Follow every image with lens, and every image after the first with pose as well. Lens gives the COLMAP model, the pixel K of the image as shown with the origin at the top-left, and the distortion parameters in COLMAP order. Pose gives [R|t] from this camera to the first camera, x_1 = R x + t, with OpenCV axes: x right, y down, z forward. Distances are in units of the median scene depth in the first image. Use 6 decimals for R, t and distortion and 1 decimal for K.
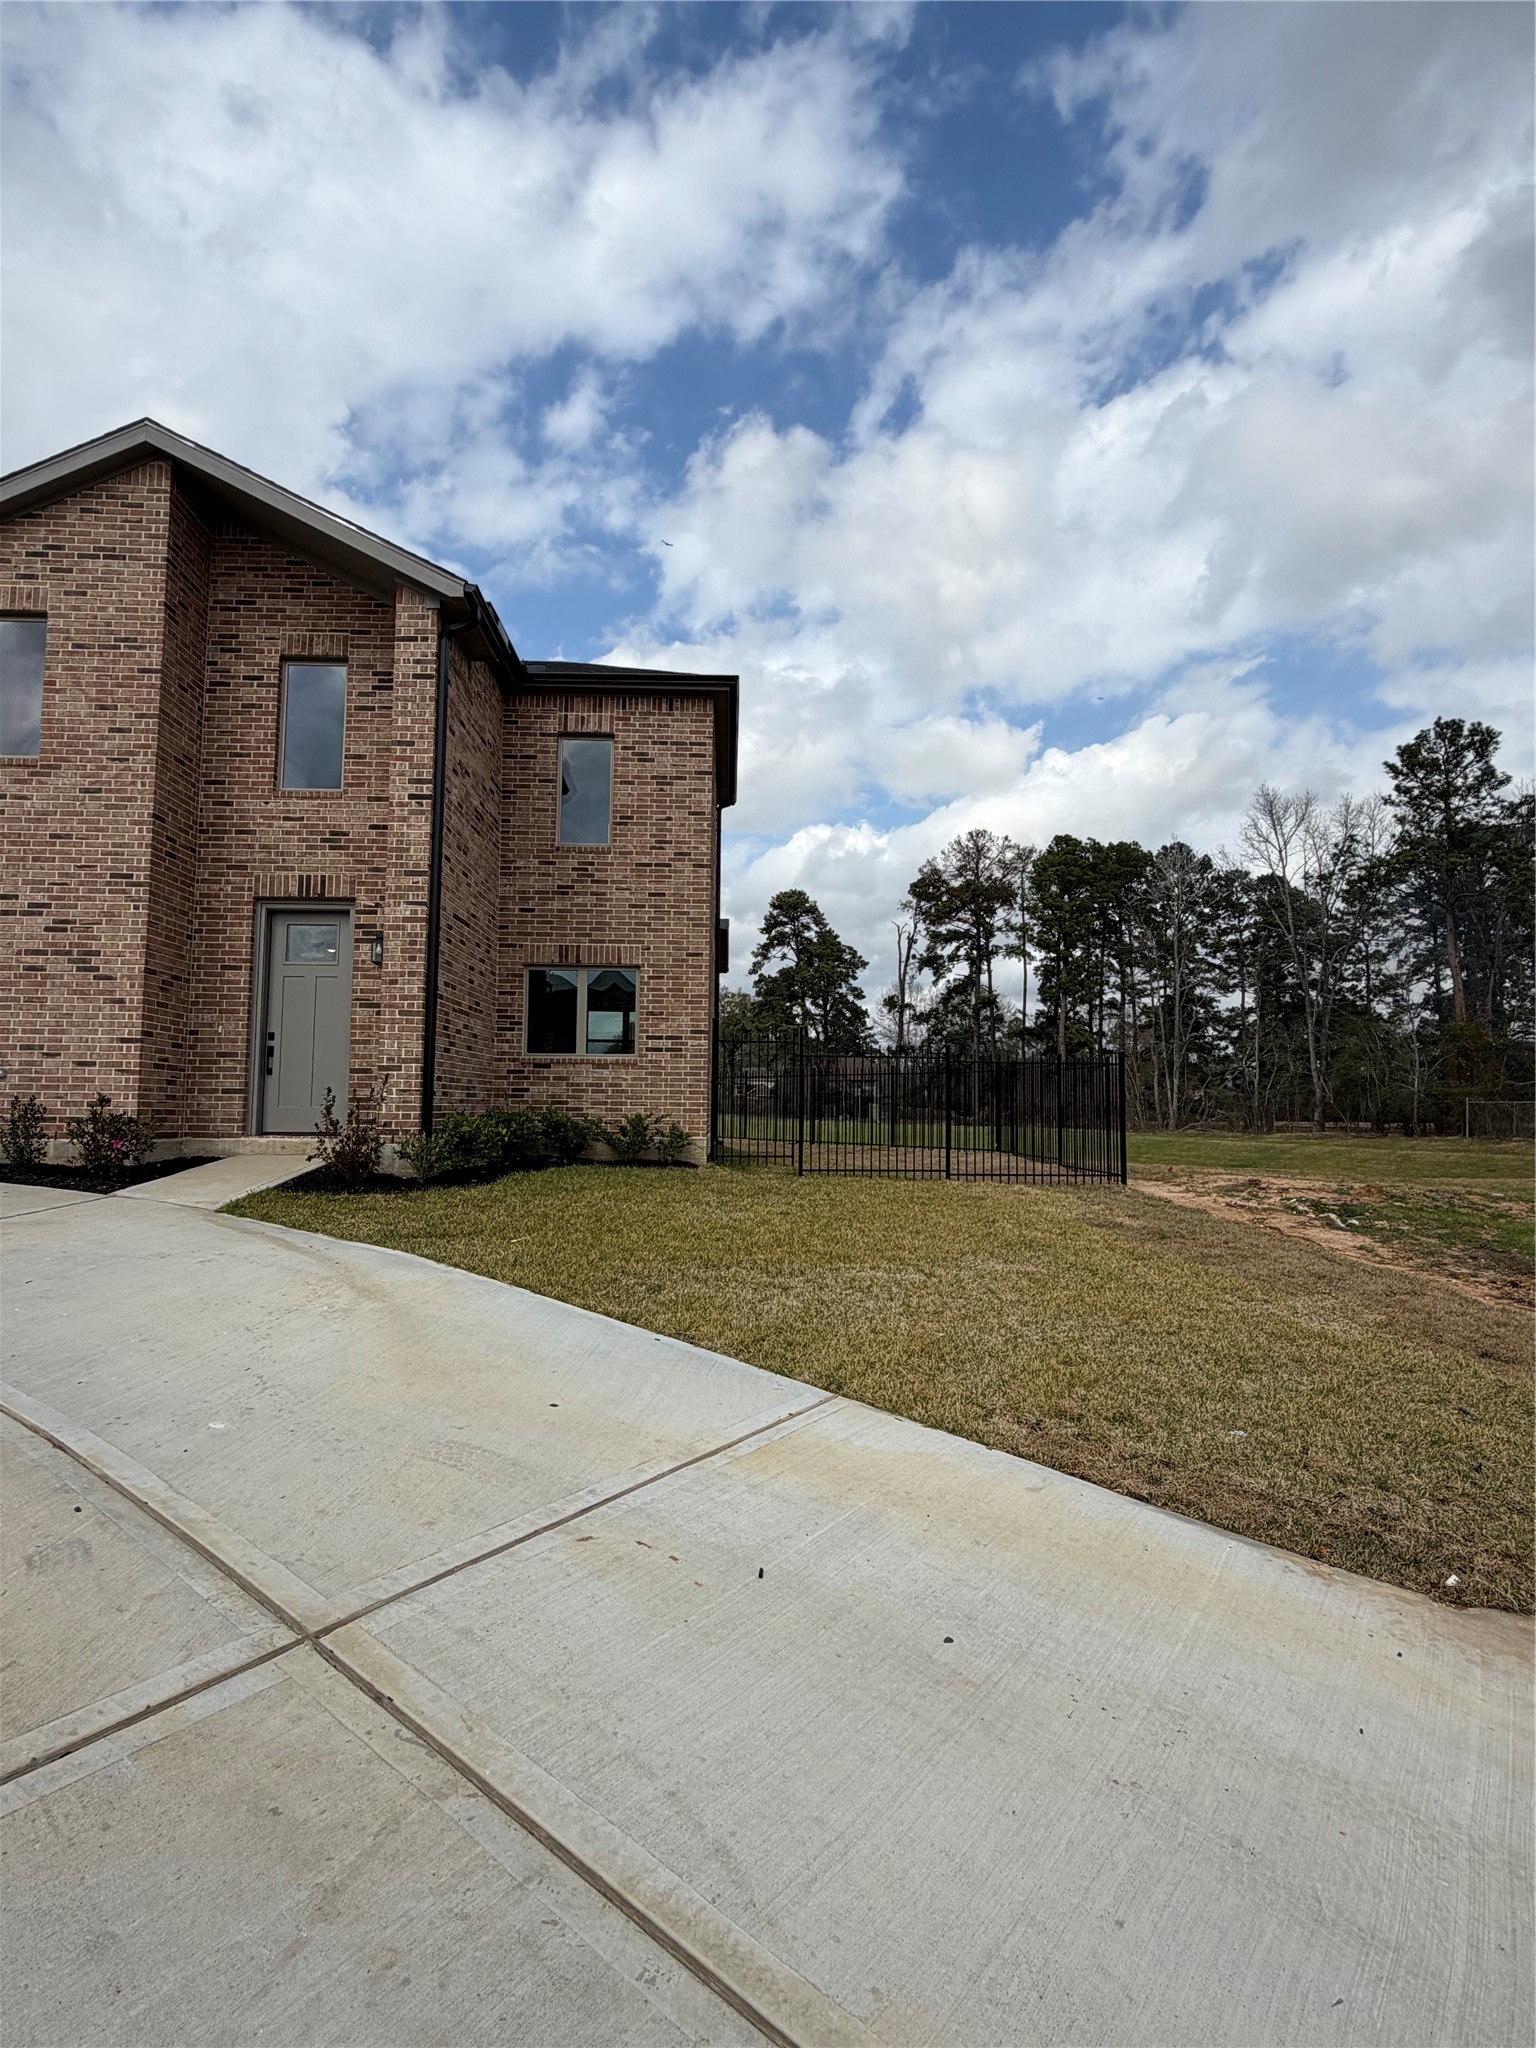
lens RADIAL K [[1059.7, 0, 764.6], [0, 1059.7, 1031.7], [0, 0, 1]] dist [-0.000678, -0.000604]
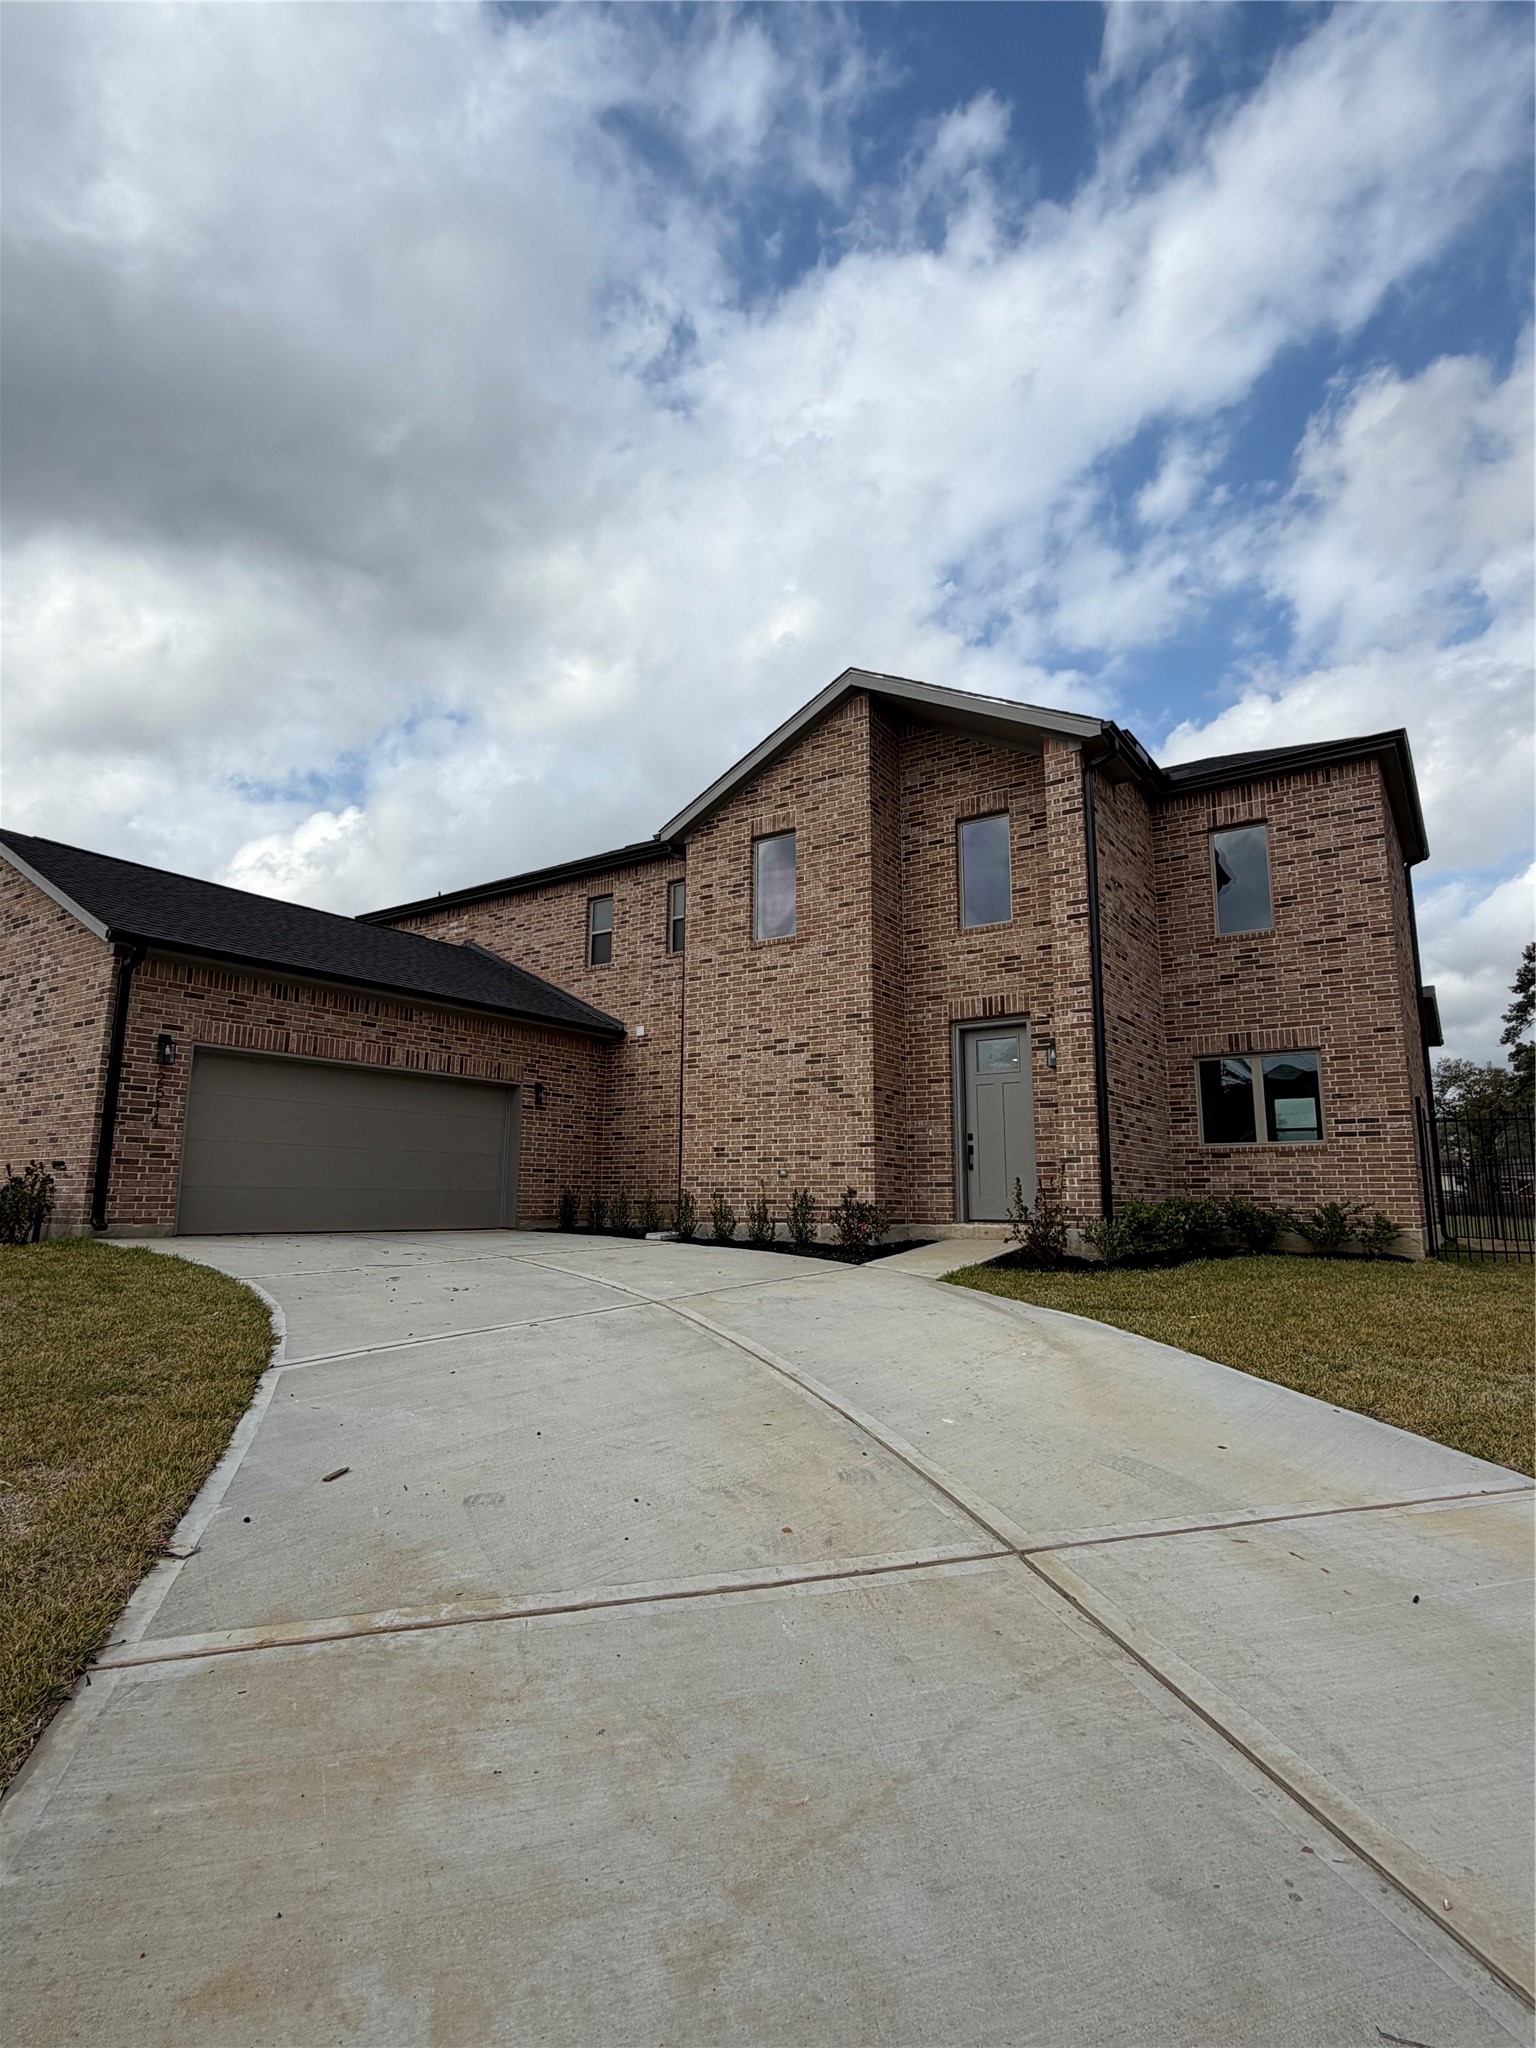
lens RADIAL K [[1059.7, 0, 764.6], [0, 1059.7, 1031.7], [0, 0, 1]] dist [-0.000678, -0.000604]
pose [[0.807528, -0.103088, -0.580751, 0.046156], [0.046882, 0.992711, -0.111026, 0.008935], [0.587963, 0.062430, 0.806475, -0.091736]]
